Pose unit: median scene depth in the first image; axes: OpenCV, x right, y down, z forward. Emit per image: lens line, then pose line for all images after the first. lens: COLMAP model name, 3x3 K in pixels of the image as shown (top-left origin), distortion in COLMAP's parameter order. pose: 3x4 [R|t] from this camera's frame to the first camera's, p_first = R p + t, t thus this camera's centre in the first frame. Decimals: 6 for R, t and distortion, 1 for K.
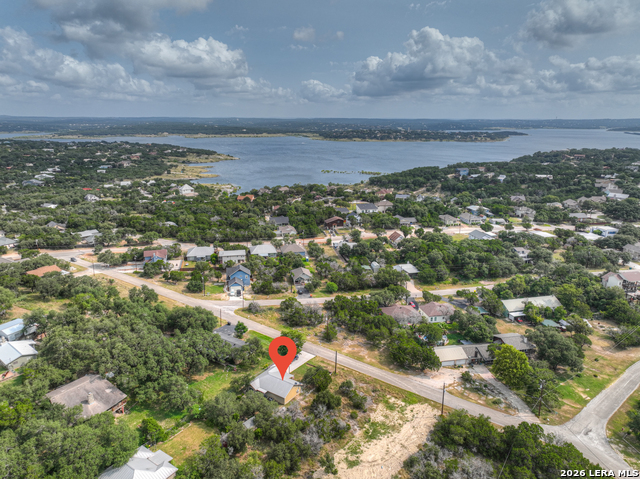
lens RADIAL K [[449.2, 0, 319.3], [0, 449.2, 239.9], [0, 0, 1]] dist [-0.003304, 0.021559]
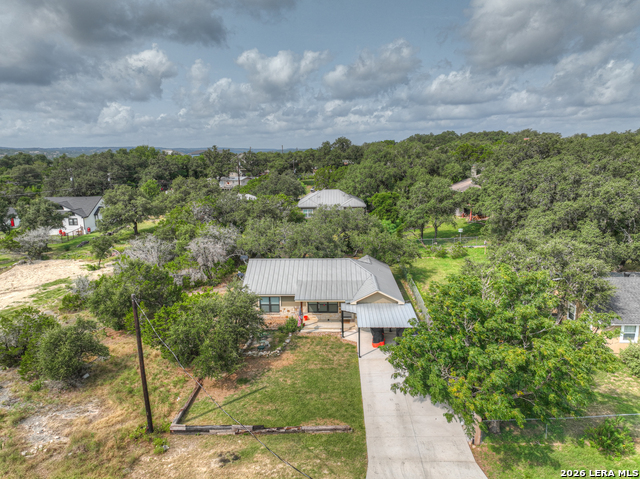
lens RADIAL K [[449.2, 0, 321.1], [0, 449.2, 237.8], [0, 0, 1]] dist [-0.003304, 0.021559]
pose [[-0.841225, 0.111905, -0.528978, 0.072701], [-0.126658, 0.910340, 0.394004, 0.172994], [0.525641, 0.398446, -0.751627, 1.288025]]
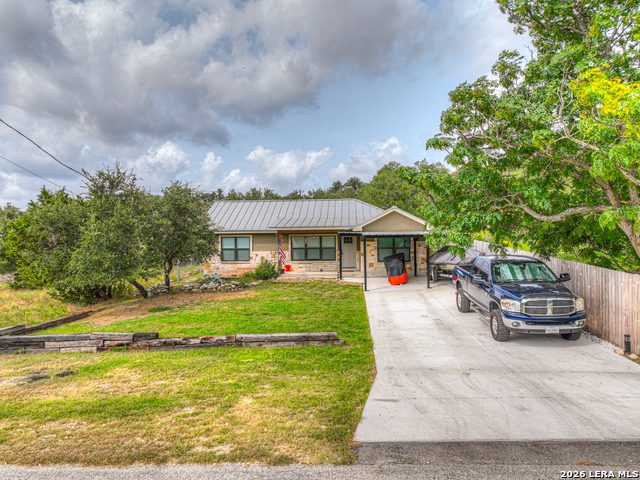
lens RADIAL K [[449.2, 0, 321.0], [0, 449.2, 240.6], [0, 0, 1]] dist [-0.003304, 0.021559]
pose [[-0.860675, 0.012339, -0.509004, 0.016473], [-0.117918, 0.967696, 0.222846, 0.286199], [0.495311, 0.251819, -0.831417, 1.248907]]
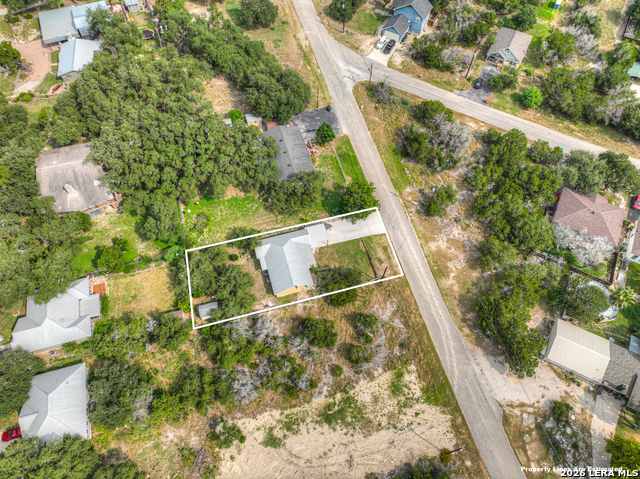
lens RADIAL K [[449.2, 0, 319.9], [0, 449.2, 239.8], [0, 0, 1]] dist [-0.003304, 0.021559]
pose [[0.777912, 0.549661, -0.304509, 0.154041], [-0.174562, 0.654559, 0.735582, -0.260995], [0.603640, -0.519063, 0.605139, 0.640439]]
